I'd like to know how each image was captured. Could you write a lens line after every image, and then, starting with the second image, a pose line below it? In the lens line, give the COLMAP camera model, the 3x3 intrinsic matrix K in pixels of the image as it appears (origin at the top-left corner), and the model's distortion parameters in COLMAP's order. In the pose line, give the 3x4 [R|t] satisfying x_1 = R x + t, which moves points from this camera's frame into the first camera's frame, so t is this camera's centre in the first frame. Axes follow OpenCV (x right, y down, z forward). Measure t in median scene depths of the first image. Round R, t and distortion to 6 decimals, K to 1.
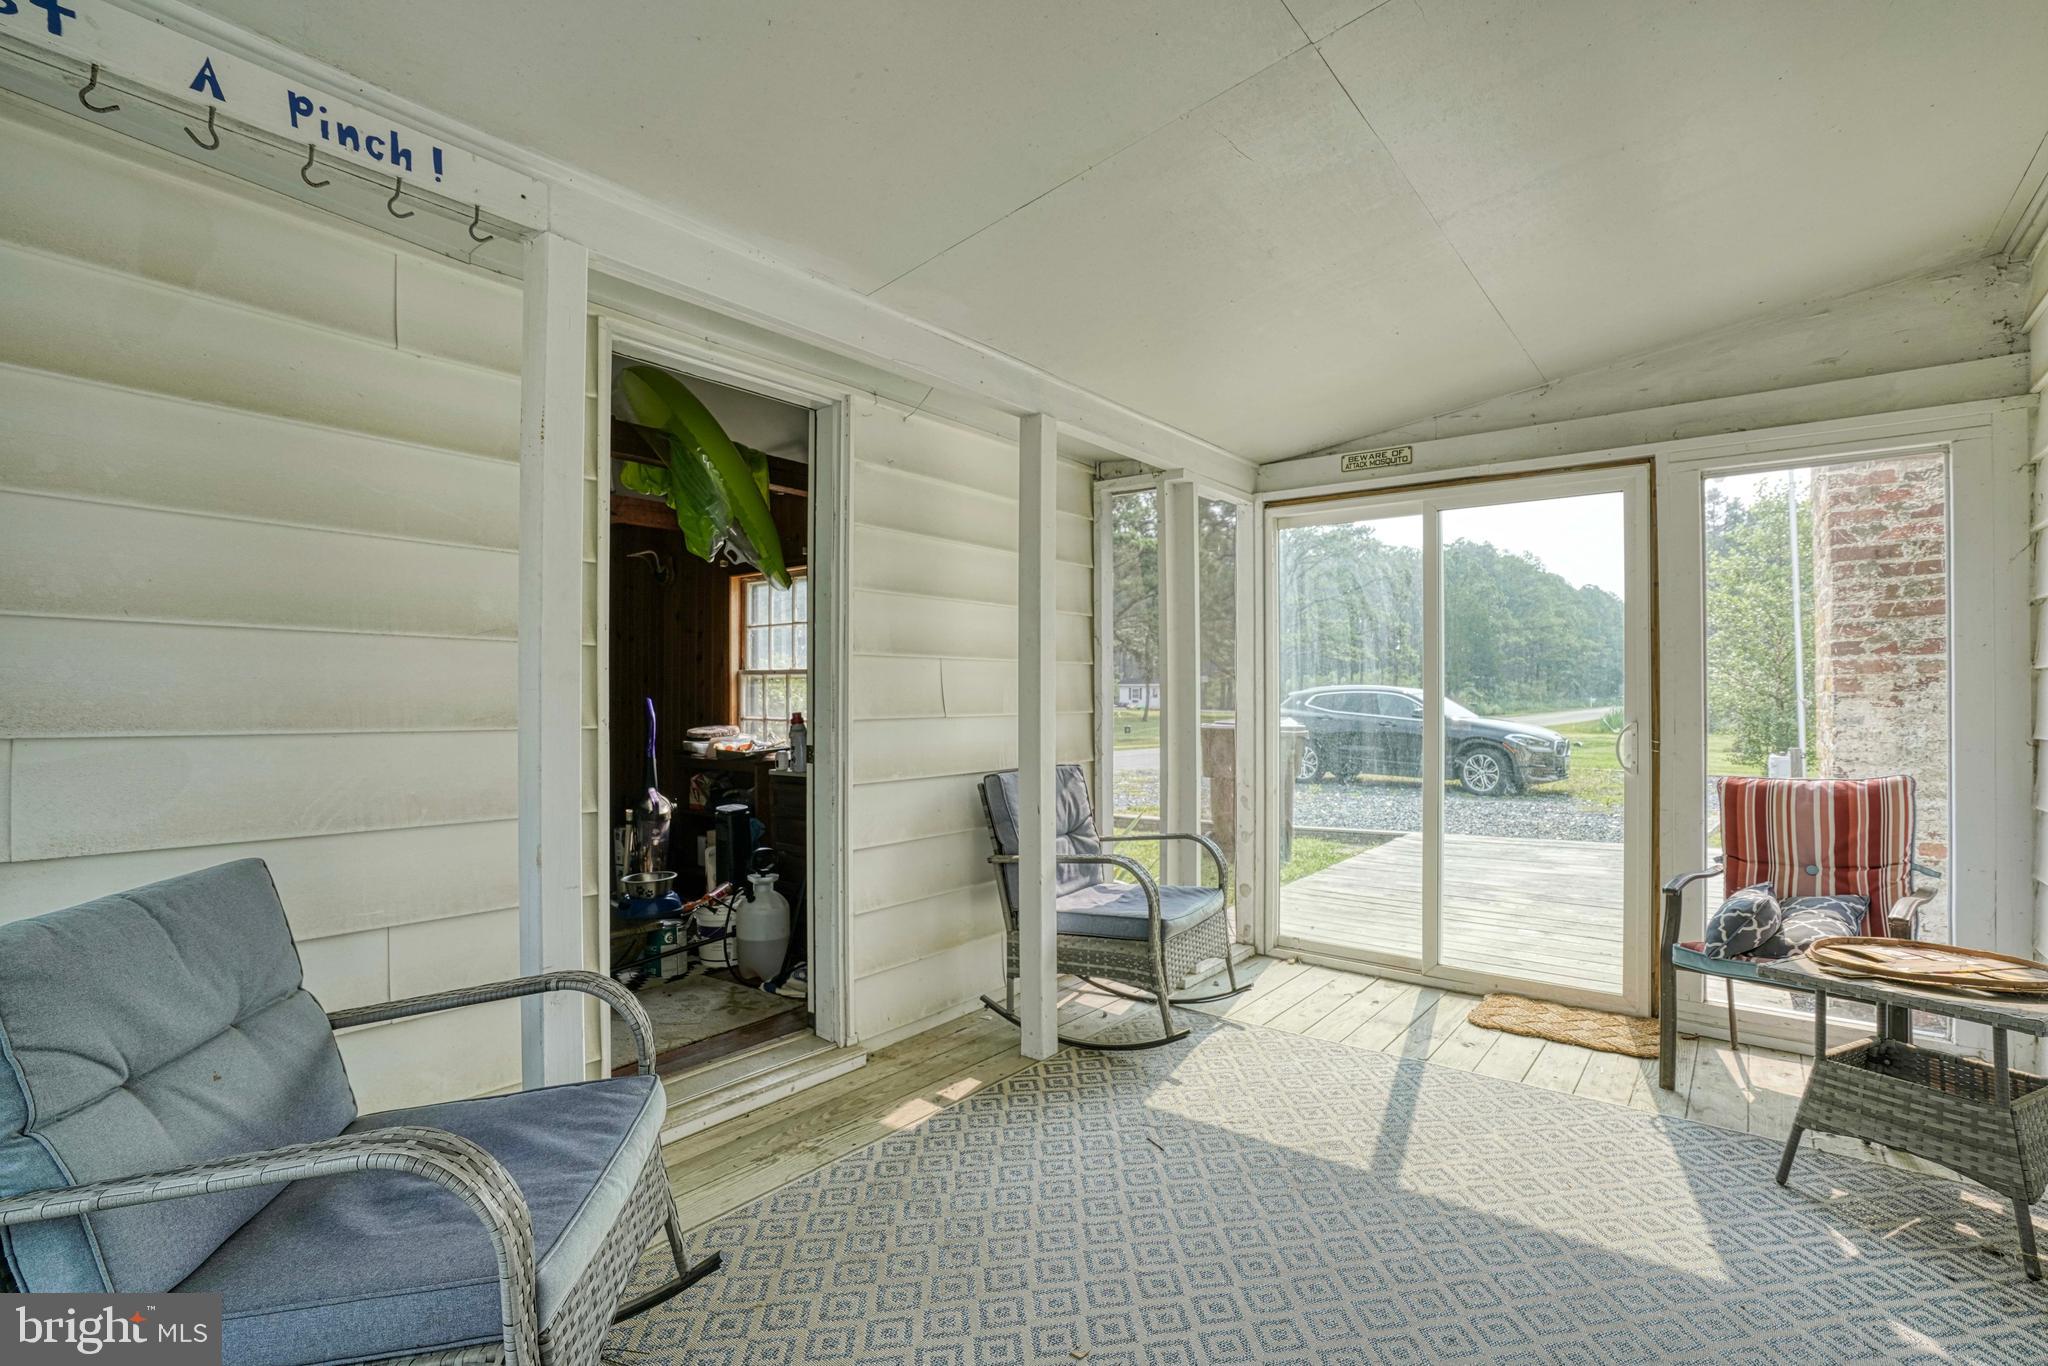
lens RADIAL K [[944.8, 0, 1023.4], [0, 944.8, 684.2], [0, 0, 1]] dist [-0.005427, -0.000309]
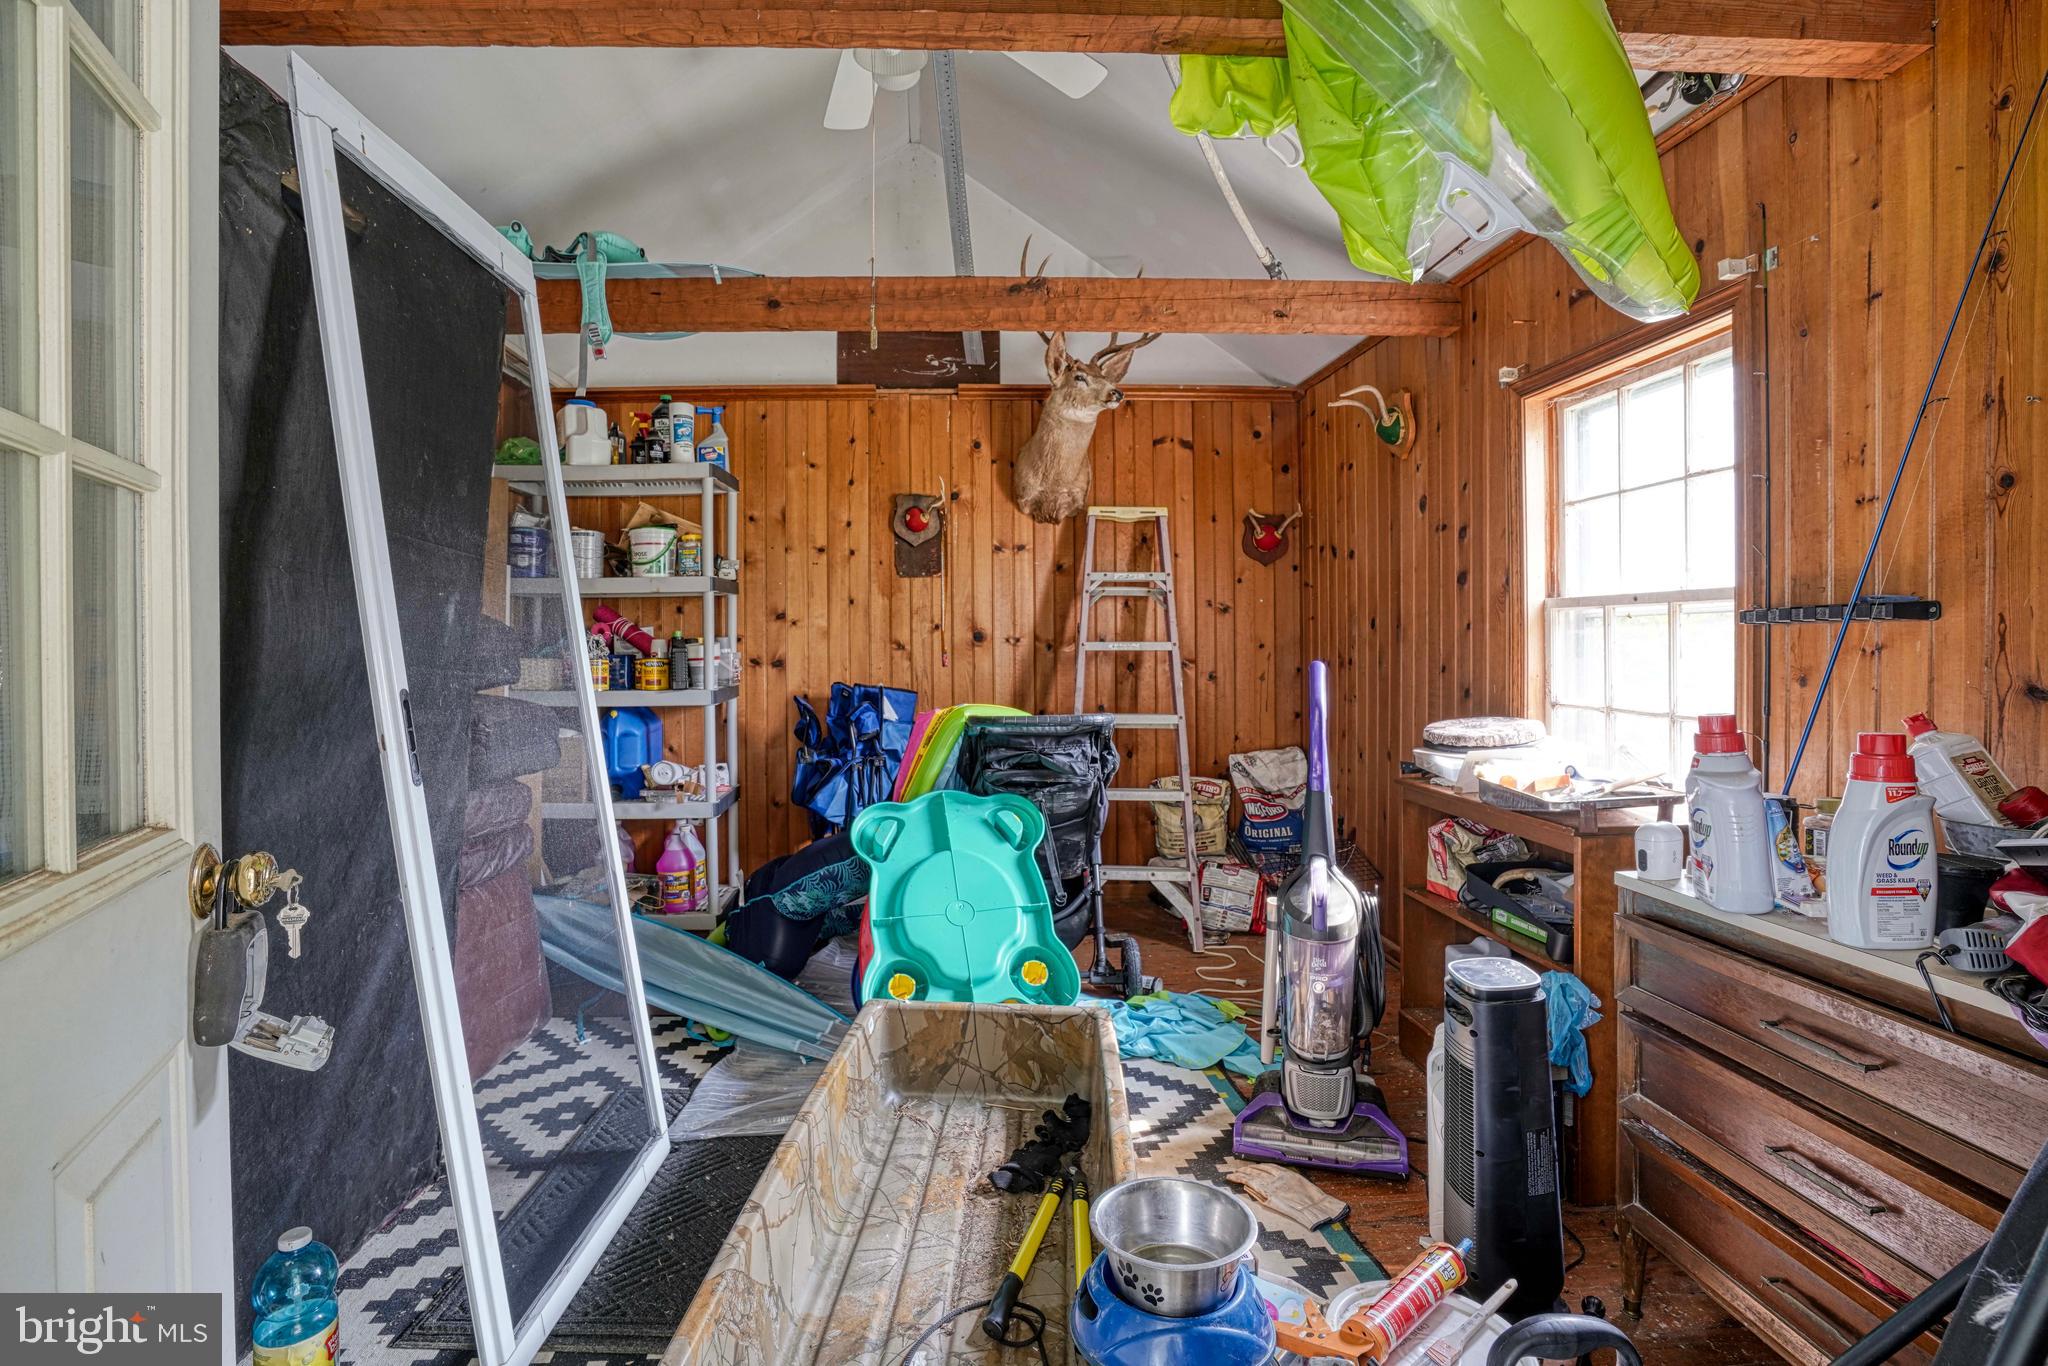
lens RADIAL K [[944.8, 0, 983.8], [0, 944.8, 646.8], [0, 0, 1]] dist [-0.005427, -0.000309]
pose [[0.649442, -0.000681, -0.760411, -0.131620], [0.010384, 0.999914, 0.007973, 0.002681], [0.760340, -0.013075, 0.649394, 0.502186]]
